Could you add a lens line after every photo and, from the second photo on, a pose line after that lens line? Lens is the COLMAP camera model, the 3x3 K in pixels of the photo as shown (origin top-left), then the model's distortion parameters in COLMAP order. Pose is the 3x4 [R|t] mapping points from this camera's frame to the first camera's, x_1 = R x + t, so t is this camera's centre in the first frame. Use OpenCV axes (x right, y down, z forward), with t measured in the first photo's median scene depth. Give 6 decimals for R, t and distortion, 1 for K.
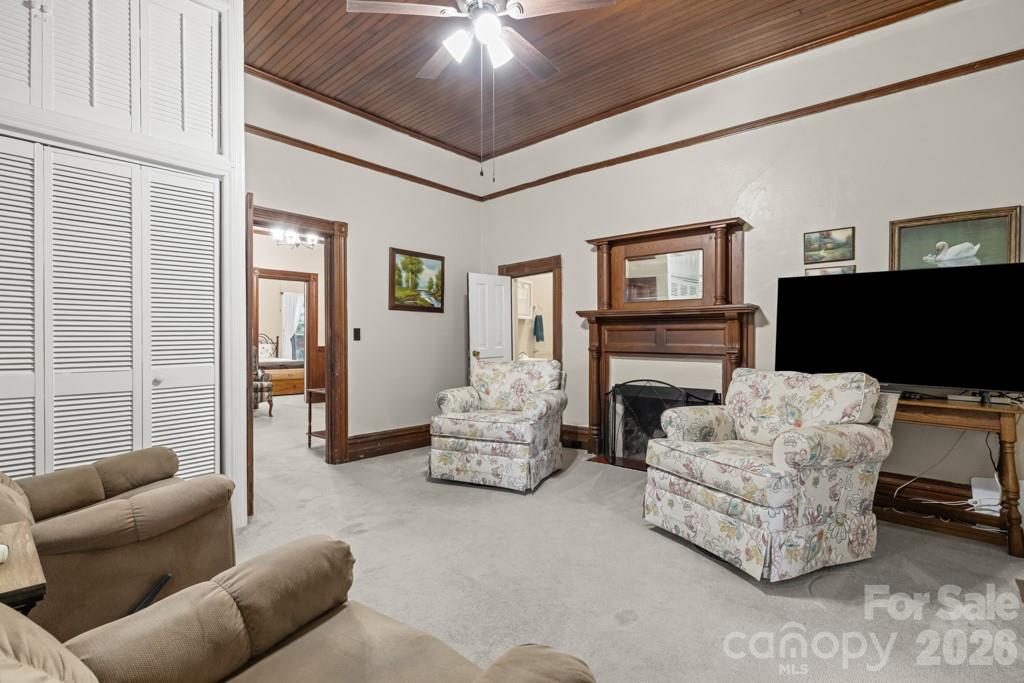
lens RADIAL K [[480.2, 0, 509.7], [0, 480.2, 336.2], [0, 0, 1]] dist [-0.002686, 0.000075]
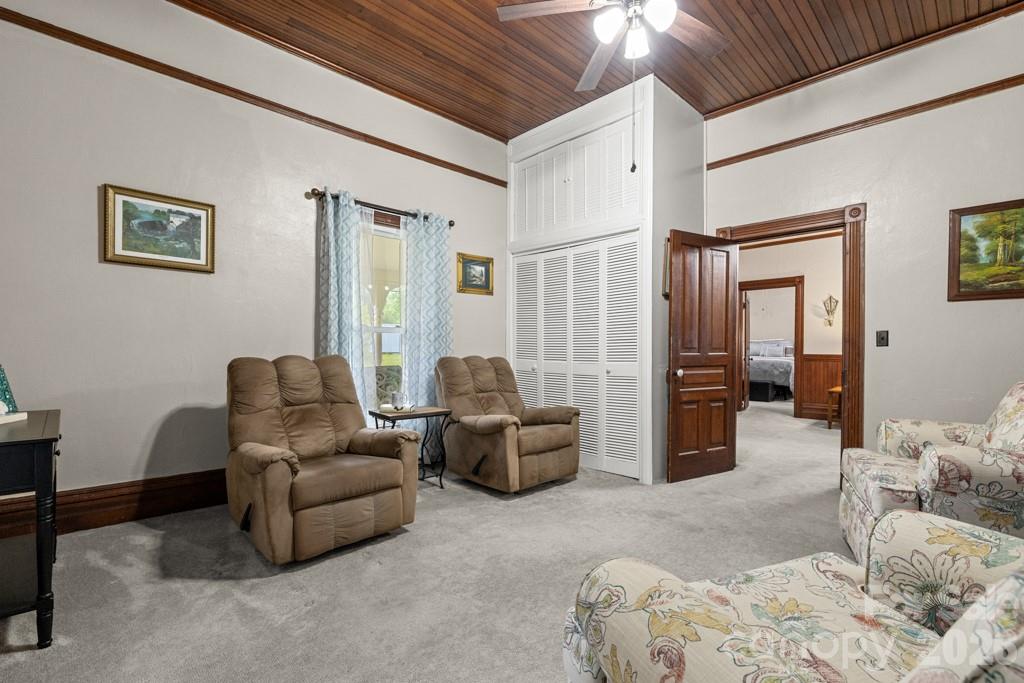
lens RADIAL K [[459.3, 0, 510.0], [0, 459.3, 351.1], [0, 0, 1]] dist [-0.003828, -0.000117]
pose [[-0.062532, 0.006687, -0.998021, 0.454032], [0.006885, 0.999957, 0.006269, 0.007683], [0.998019, -0.006479, -0.062576, 0.424848]]
